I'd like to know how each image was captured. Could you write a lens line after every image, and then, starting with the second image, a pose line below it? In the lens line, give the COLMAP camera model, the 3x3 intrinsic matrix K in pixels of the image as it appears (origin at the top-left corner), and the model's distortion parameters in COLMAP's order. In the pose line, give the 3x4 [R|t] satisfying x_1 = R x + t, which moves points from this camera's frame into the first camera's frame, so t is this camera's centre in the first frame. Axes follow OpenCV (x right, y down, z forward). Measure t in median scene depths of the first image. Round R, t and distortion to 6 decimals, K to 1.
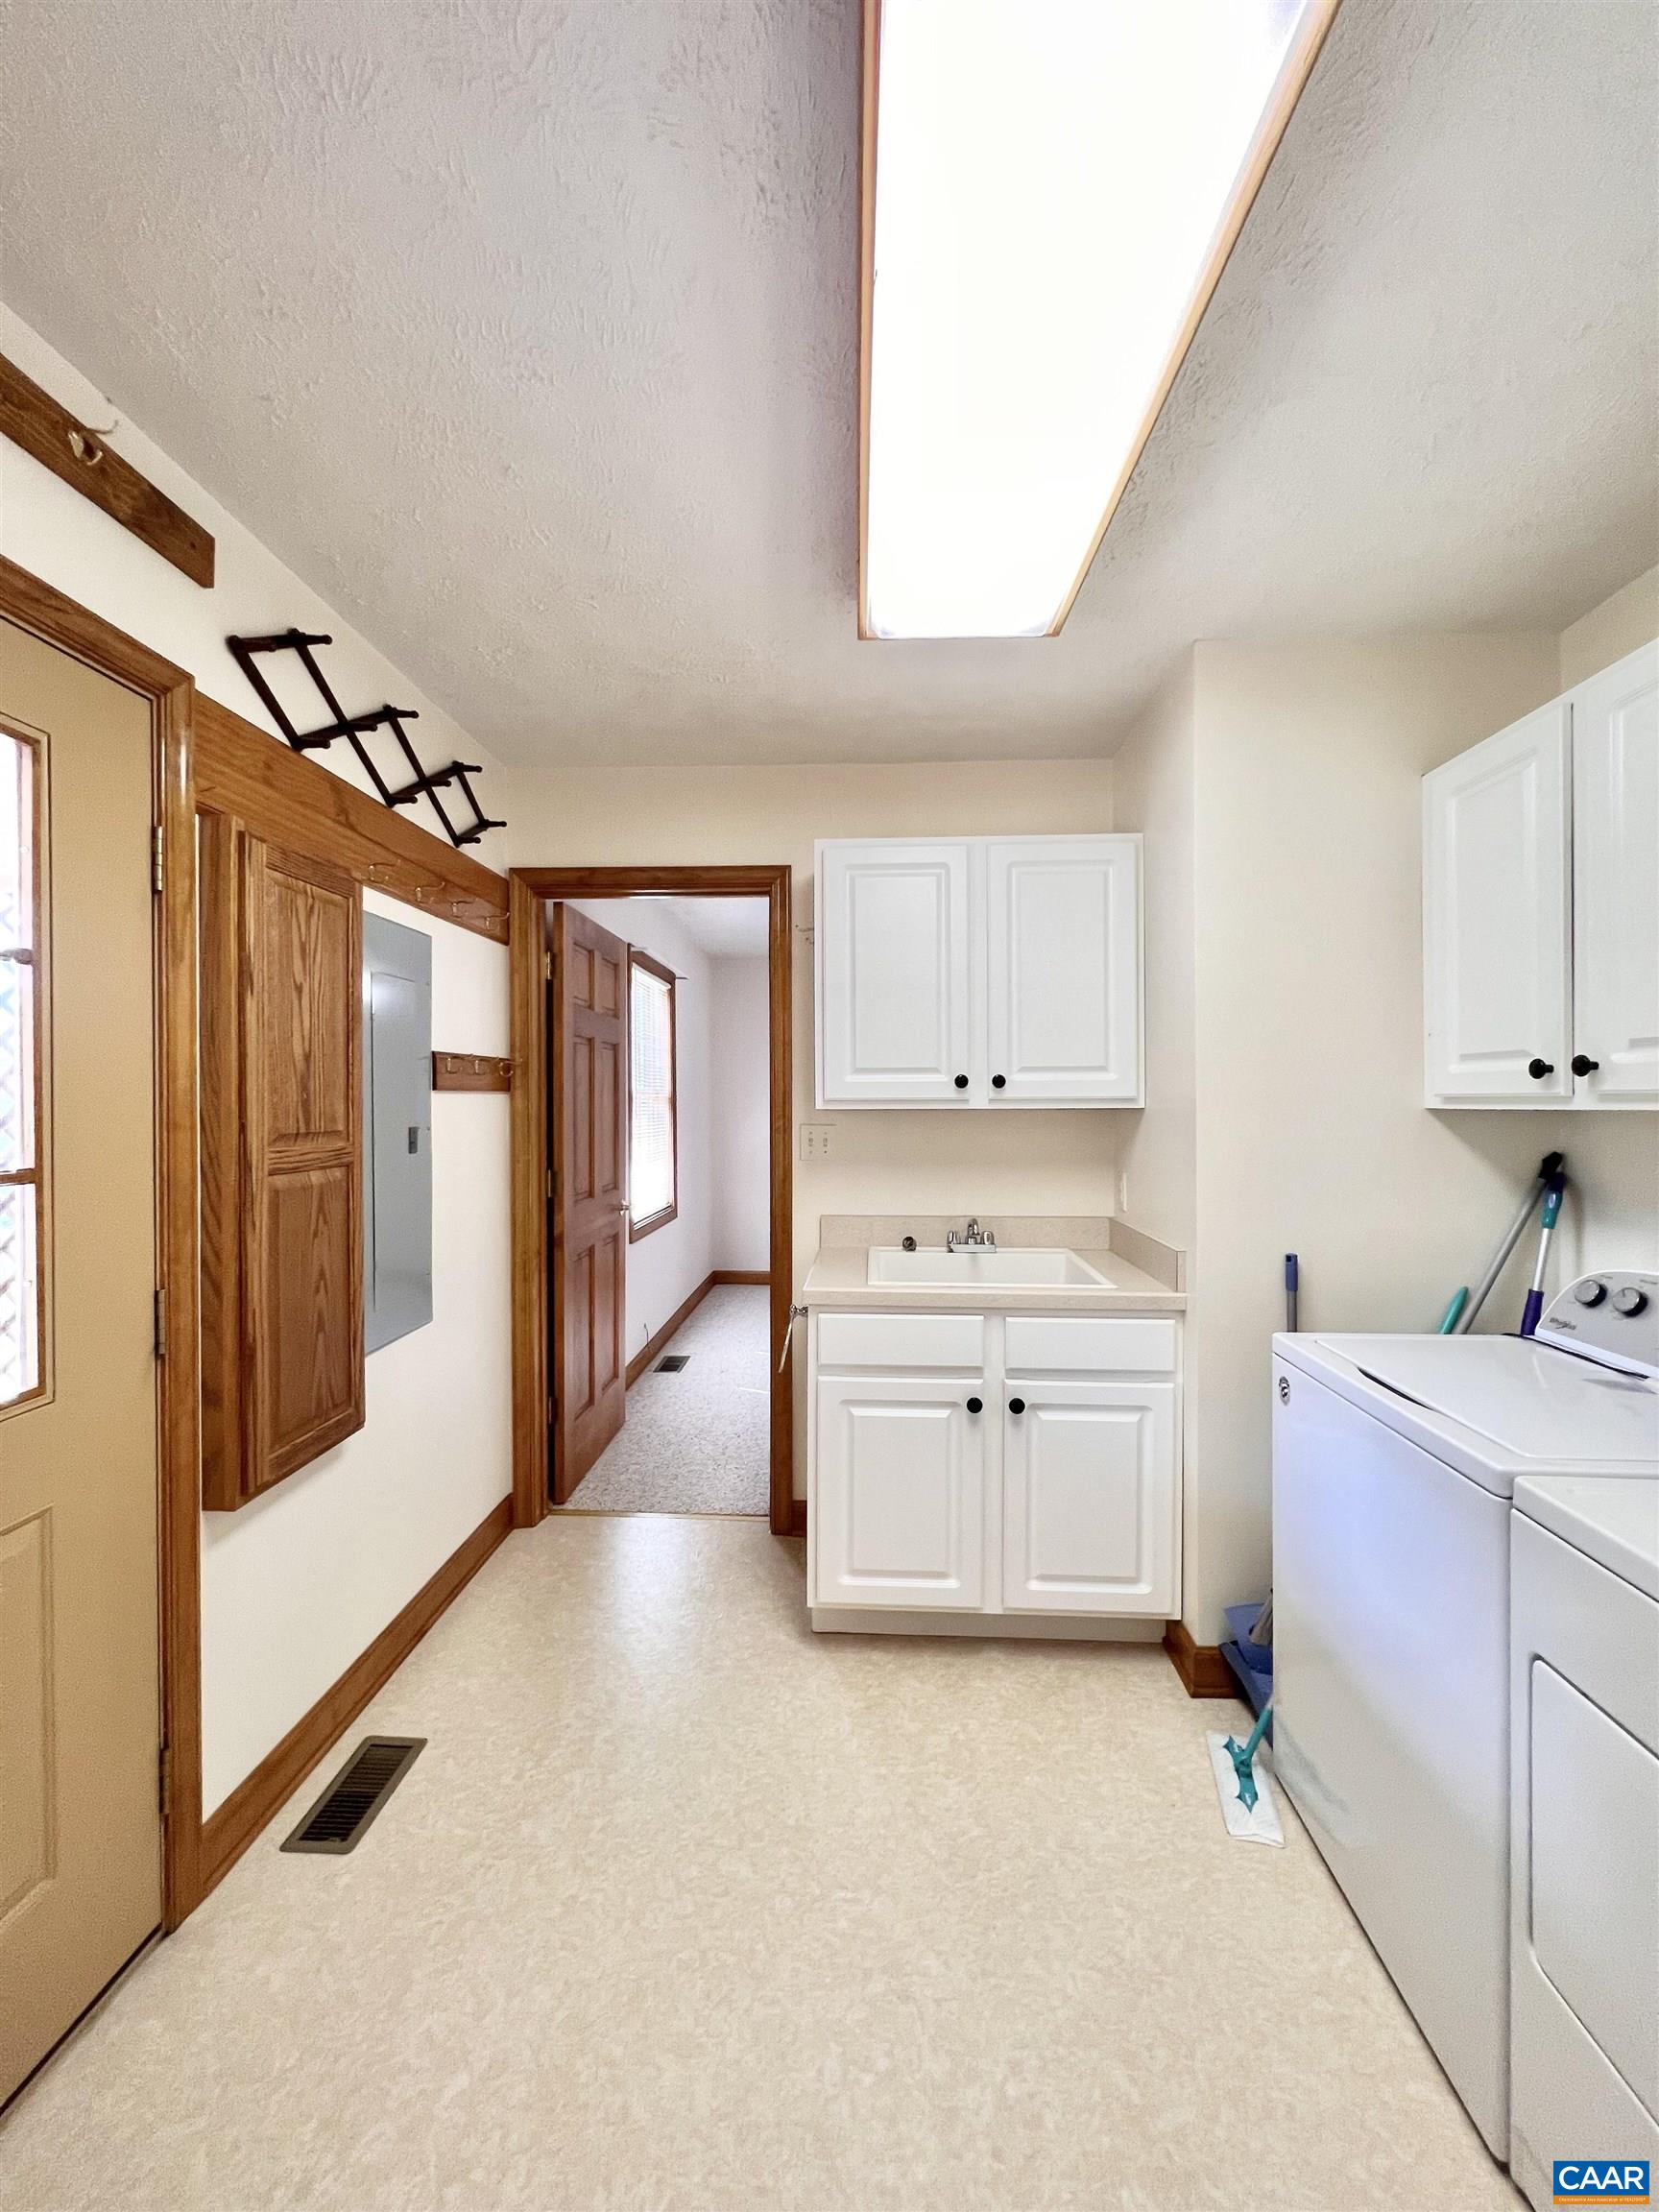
lens RADIAL K [[883.9, 0, 829.5], [0, 883.9, 1106.1], [0, 0, 1]] dist [-0.002634, 0.001014]
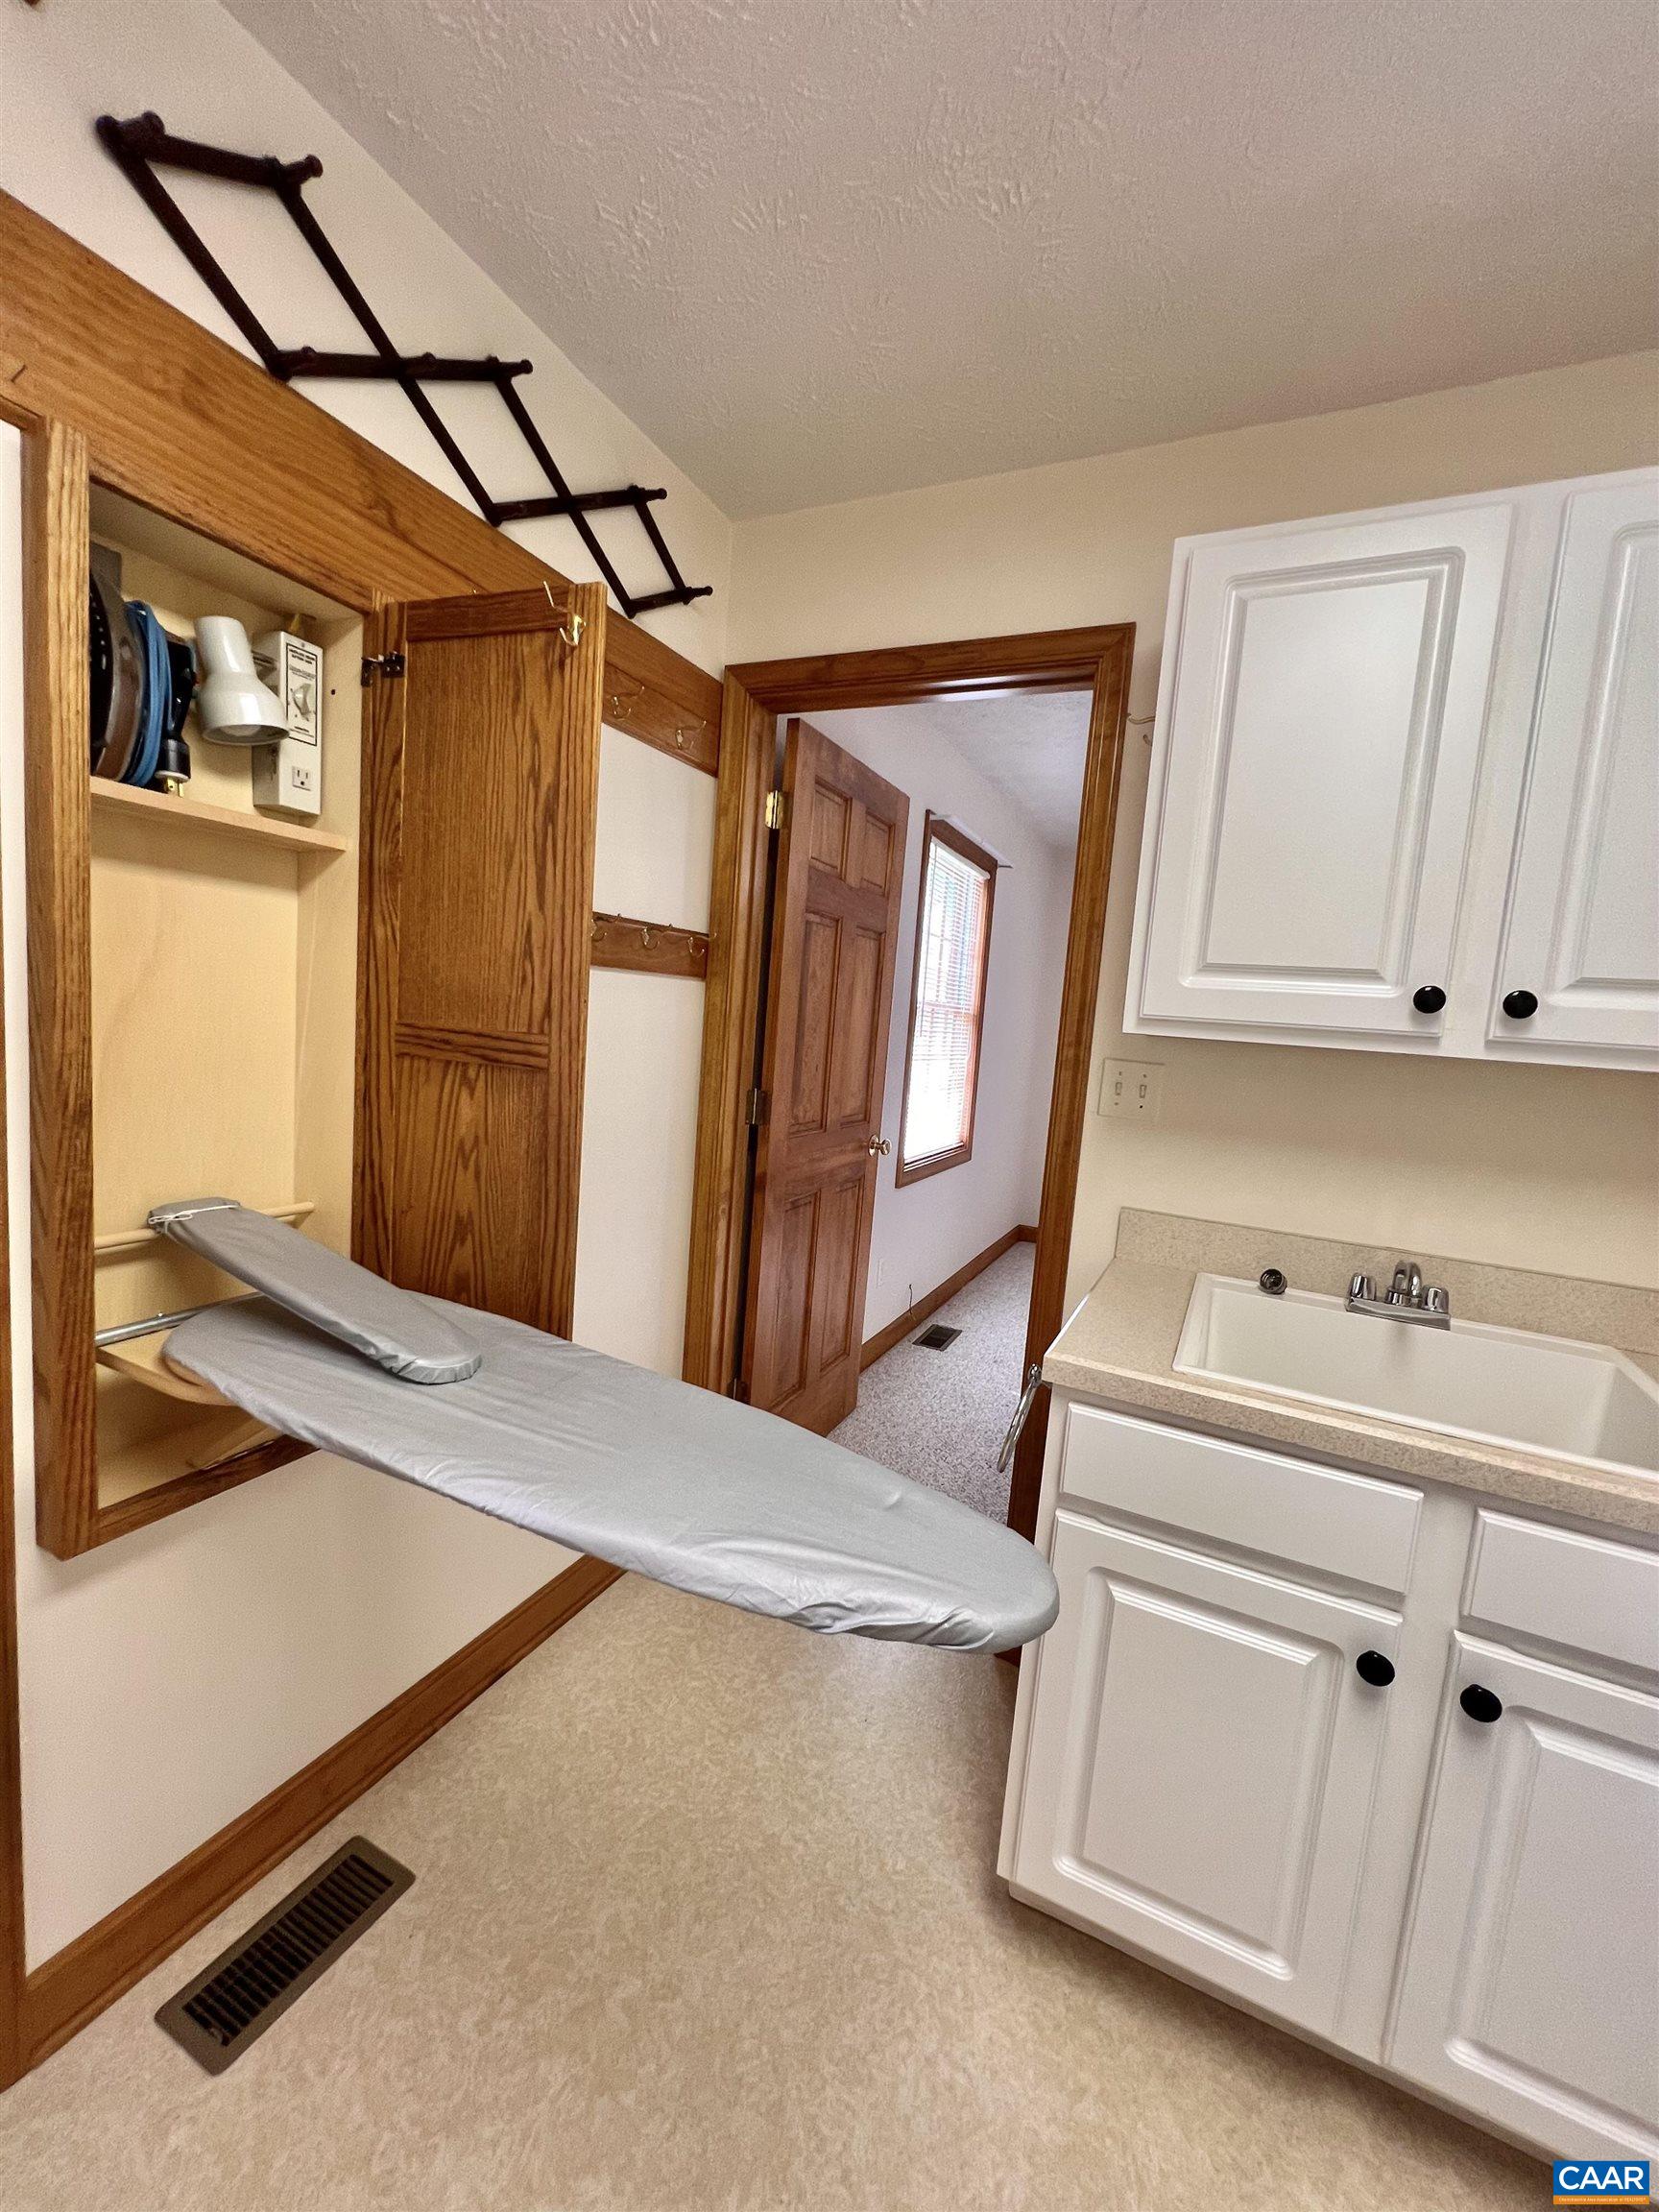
lens RADIAL K [[884.4, 0, 832.2], [0, 884.4, 1106.1], [0, 0, 1]] dist [-0.005198, 0.001101]
pose [[0.918431, 0.112708, -0.379186, 0.039516], [-0.081002, 0.991824, 0.098609, 0.010978], [0.387200, -0.059851, 0.920051, 0.454689]]
